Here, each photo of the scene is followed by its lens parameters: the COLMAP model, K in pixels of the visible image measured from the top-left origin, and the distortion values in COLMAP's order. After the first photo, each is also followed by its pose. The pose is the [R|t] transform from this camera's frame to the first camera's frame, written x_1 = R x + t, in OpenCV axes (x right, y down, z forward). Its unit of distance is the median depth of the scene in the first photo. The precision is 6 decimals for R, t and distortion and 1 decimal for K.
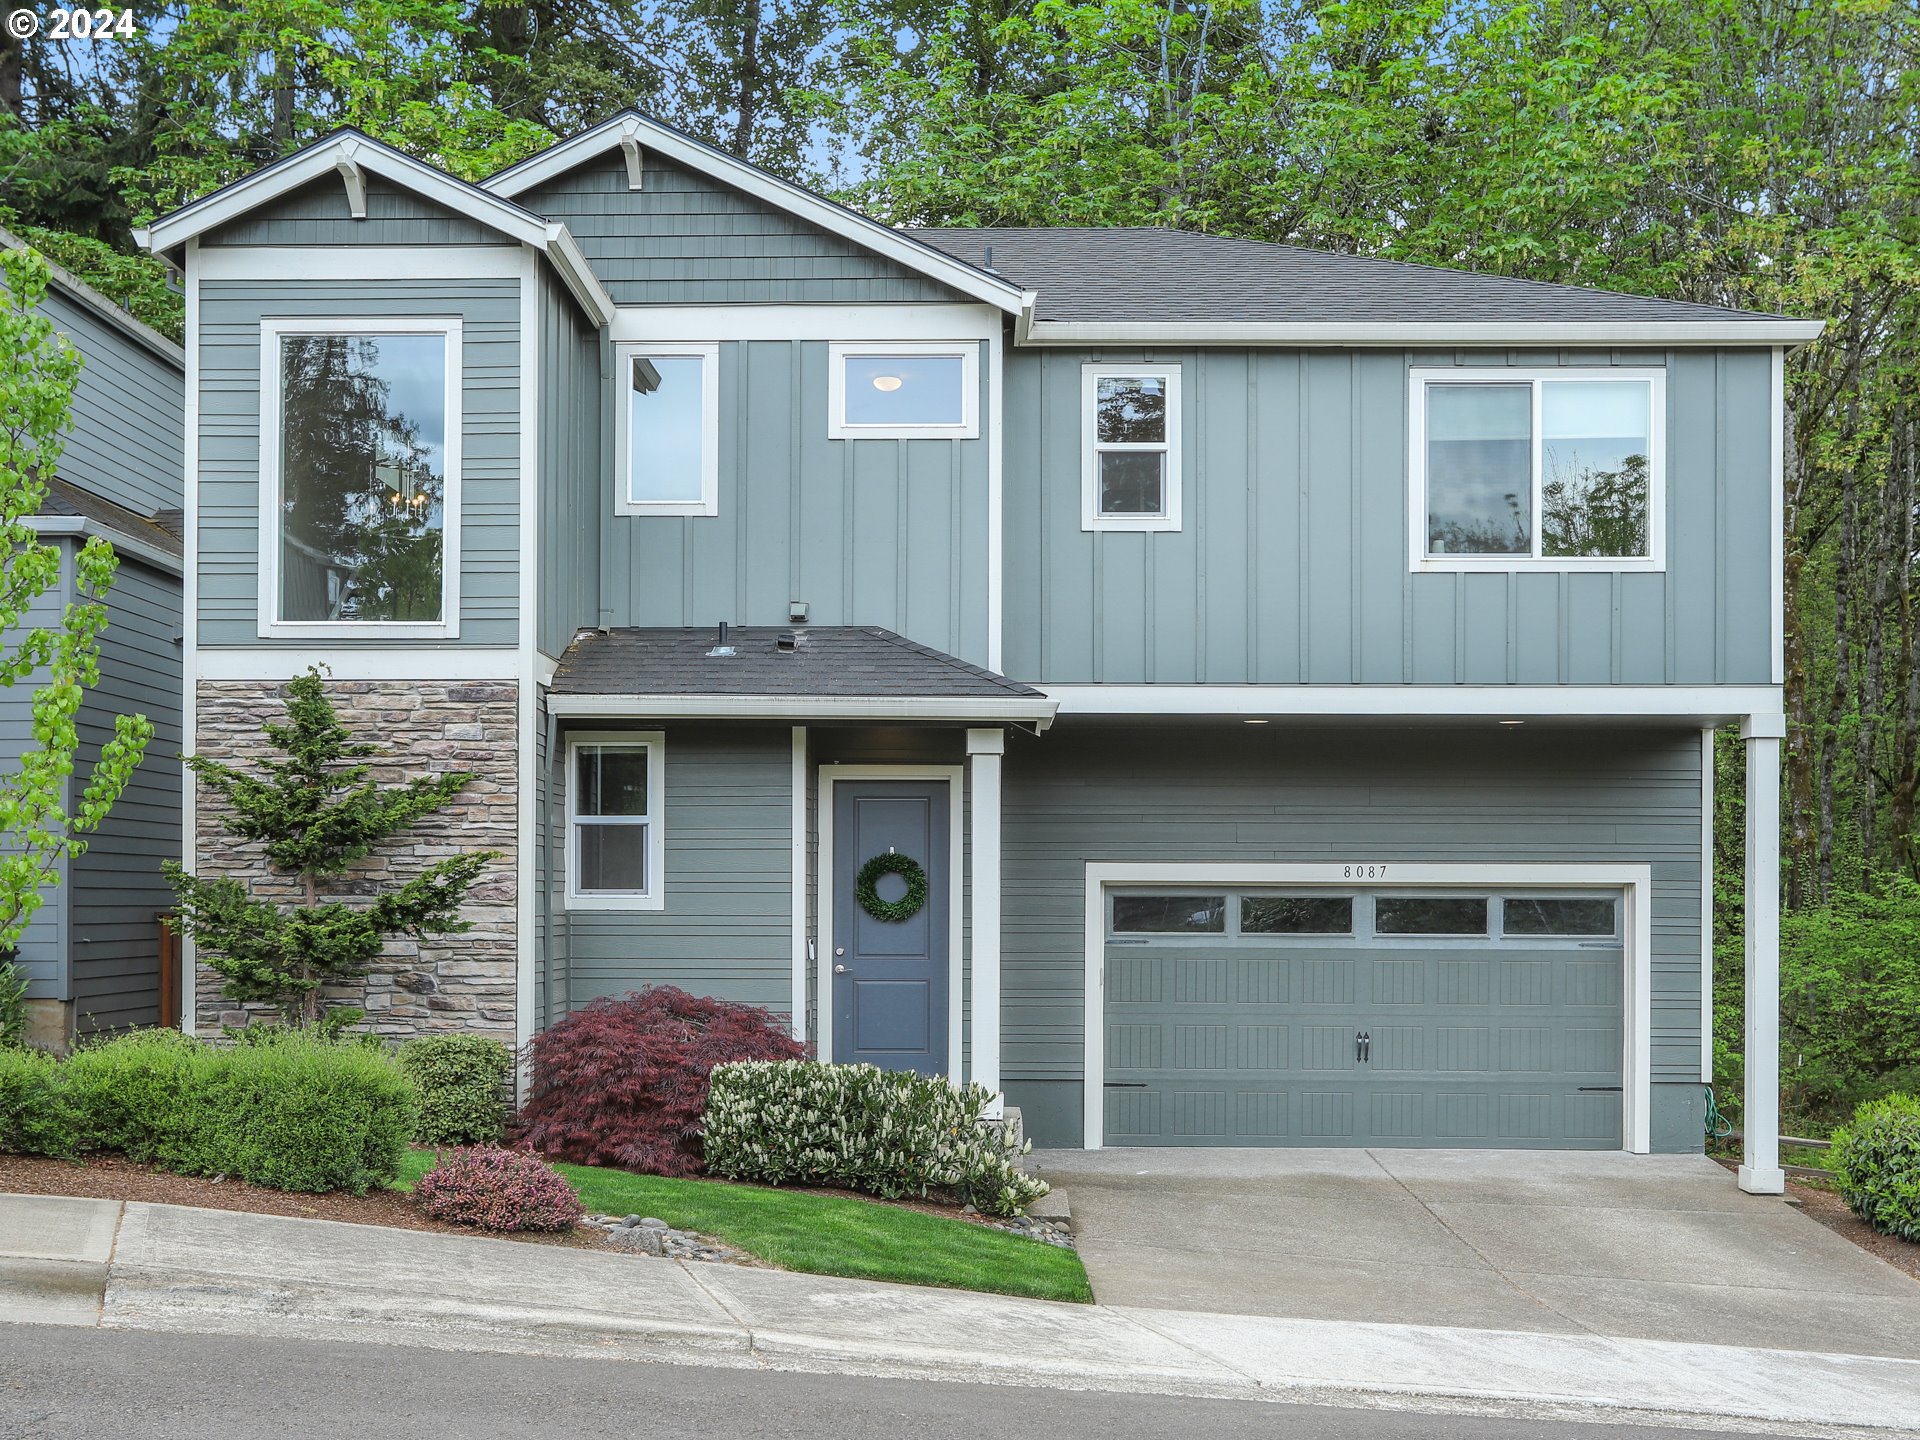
lens RADIAL K [[2025.9, 0, 955.6], [0, 2025.9, 866.0], [0, 0, 1]] dist [-0.003612, 0.007633]
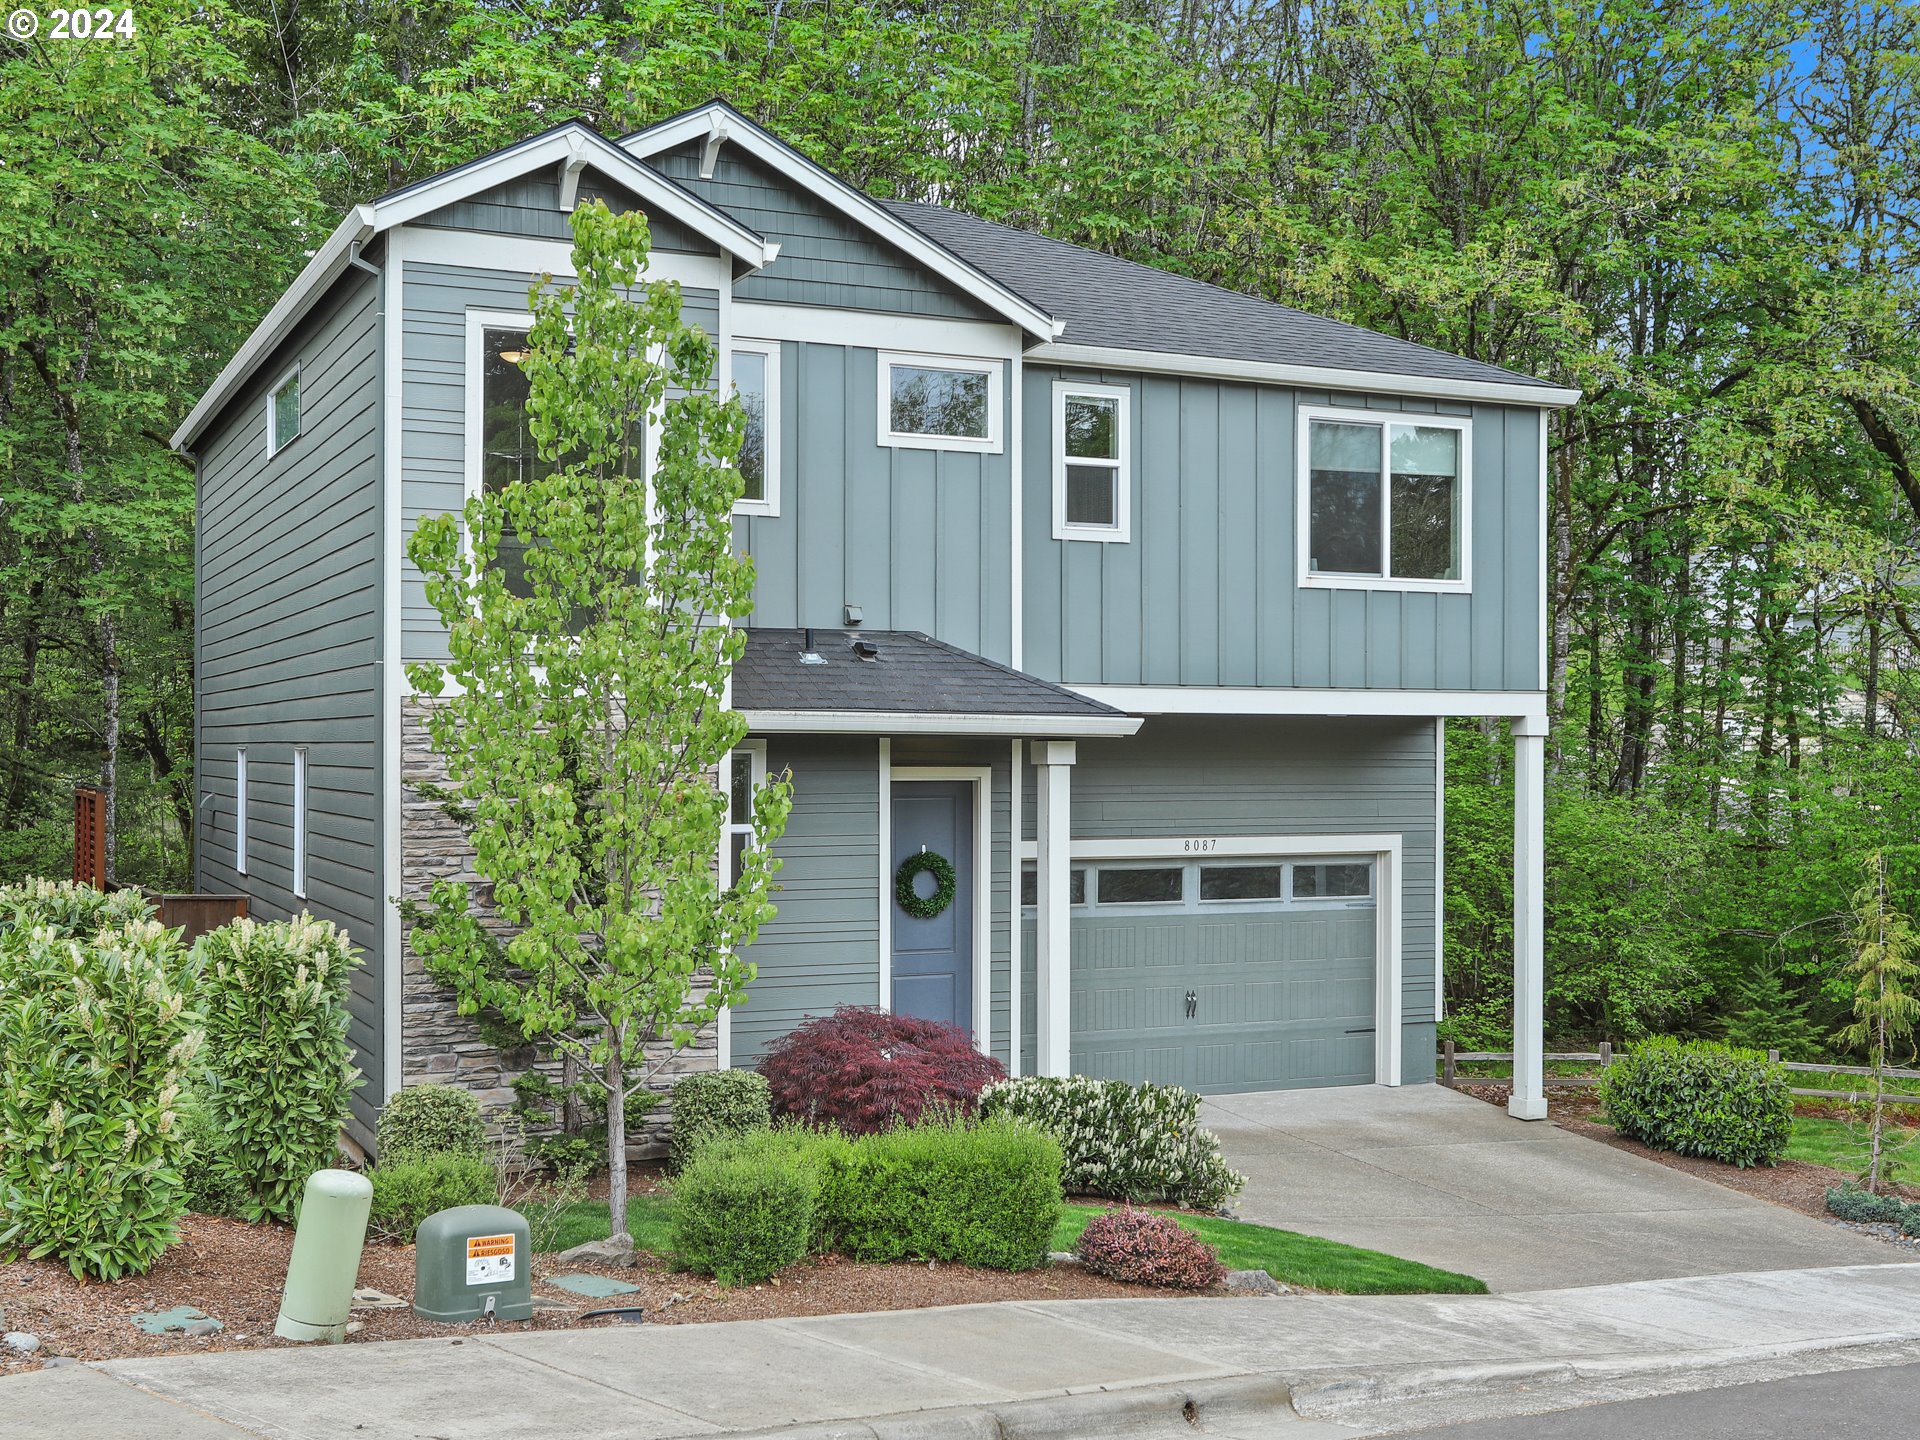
lens RADIAL K [[2162.5, 0, 960.0], [0, 2162.5, 720.0], [0, 0, 1]] dist [0.005219, 0.018535]
pose [[0.899004, 0.012397, 0.437765, -0.472837], [-0.013453, 0.999909, -0.000689, -0.068855], [-0.437733, -0.005270, 0.899089, 0.003491]]
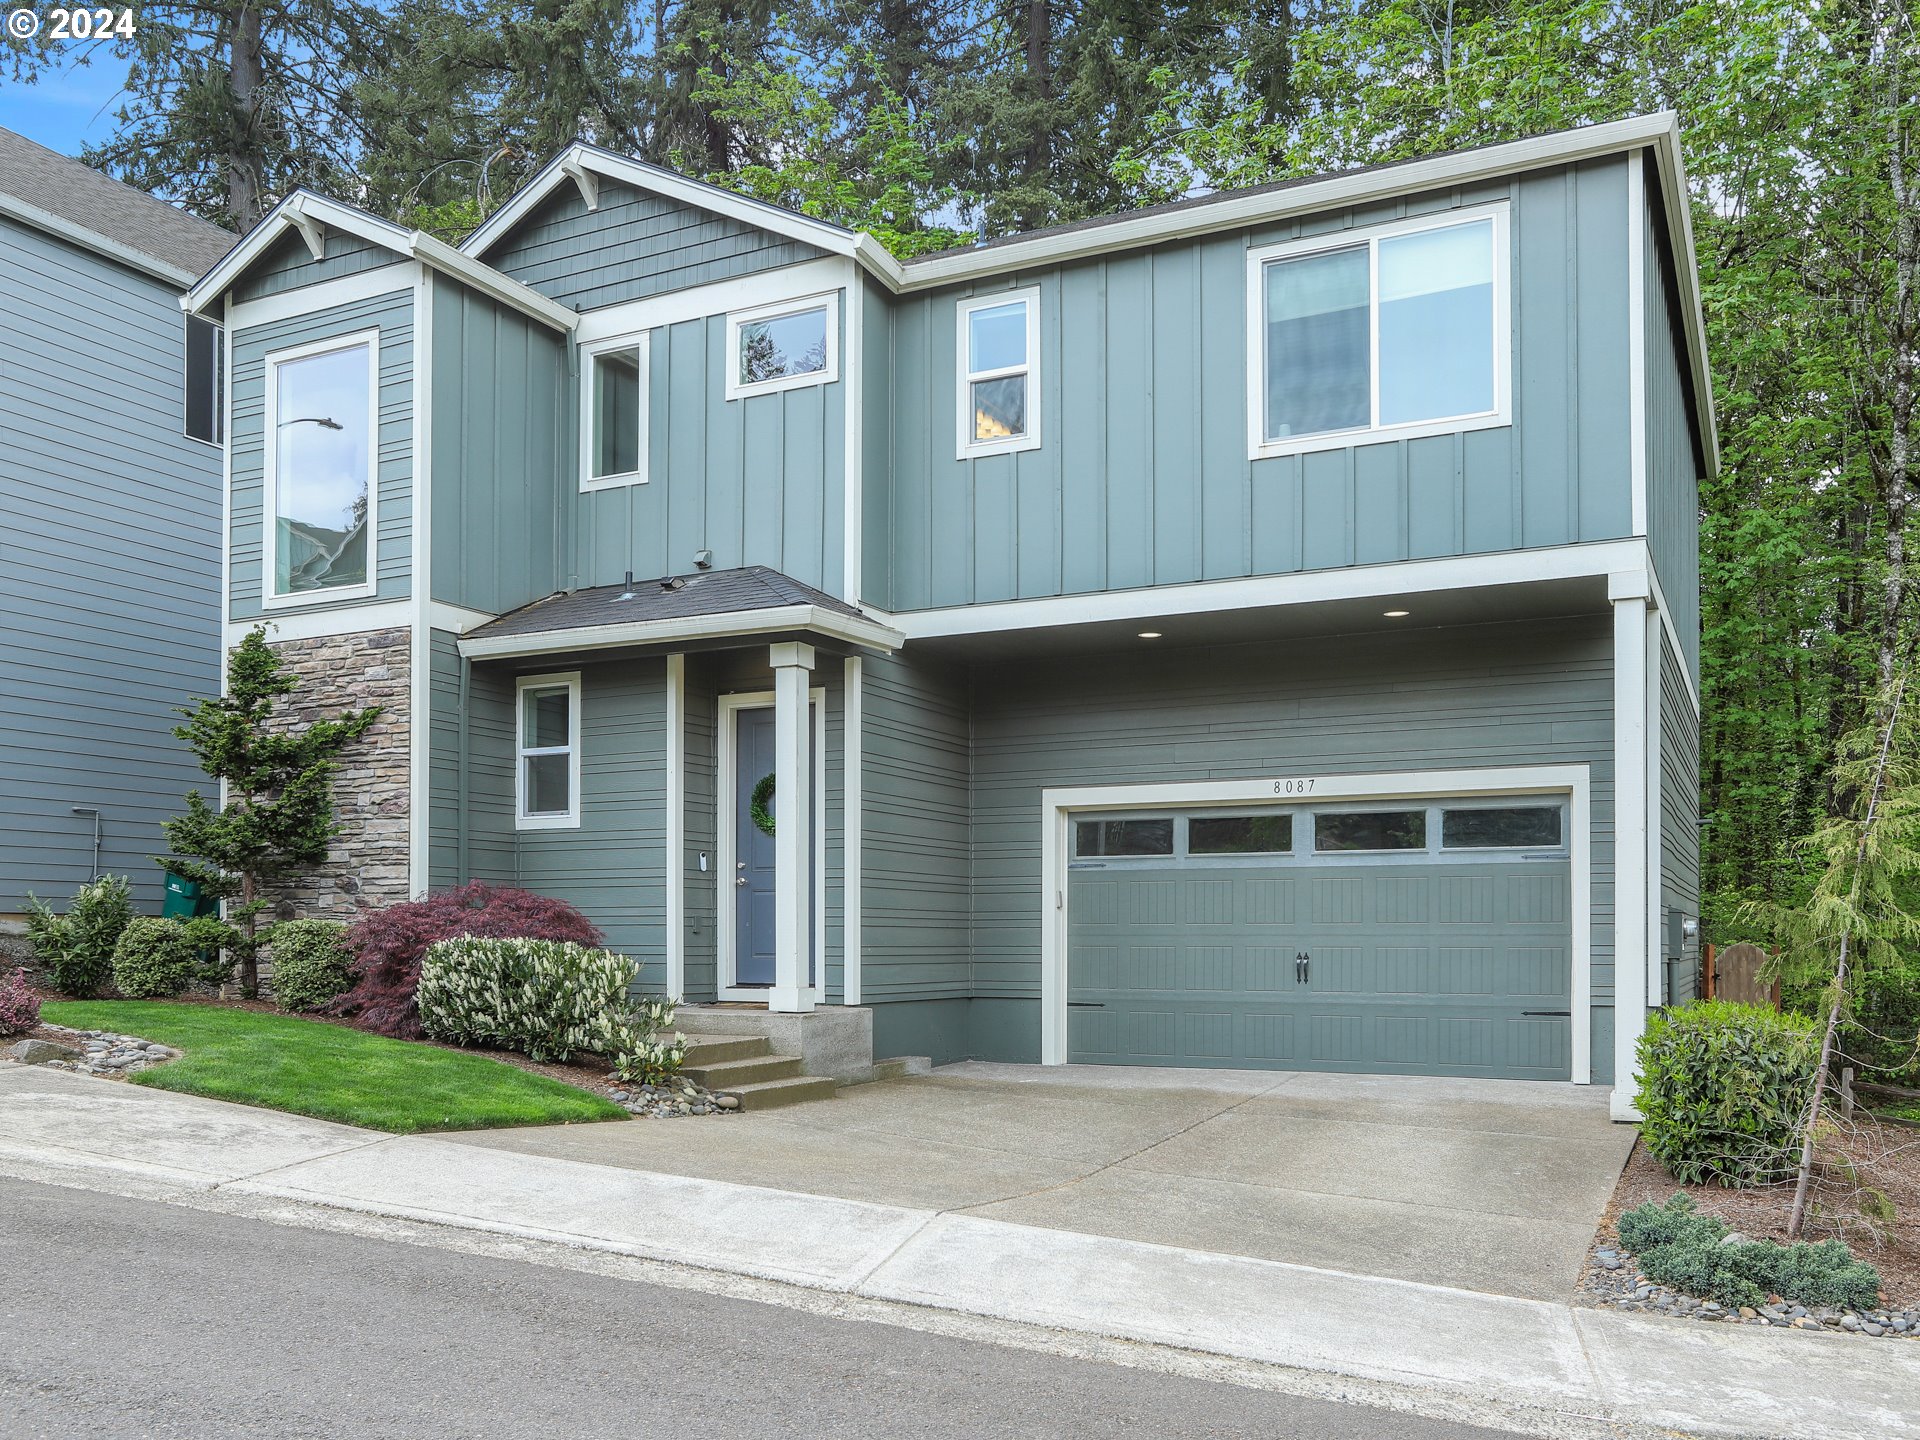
lens RADIAL K [[1650.9, 0, 1059.3], [0, 1650.9, 915.1], [0, 0, 1]] dist [-0.025452, 0.008099]
pose [[0.913547, -0.007471, -0.406665, 0.464275], [0.006039, 0.999970, -0.004804, 0.074717], [0.406689, 0.001933, 0.913565, 0.253429]]
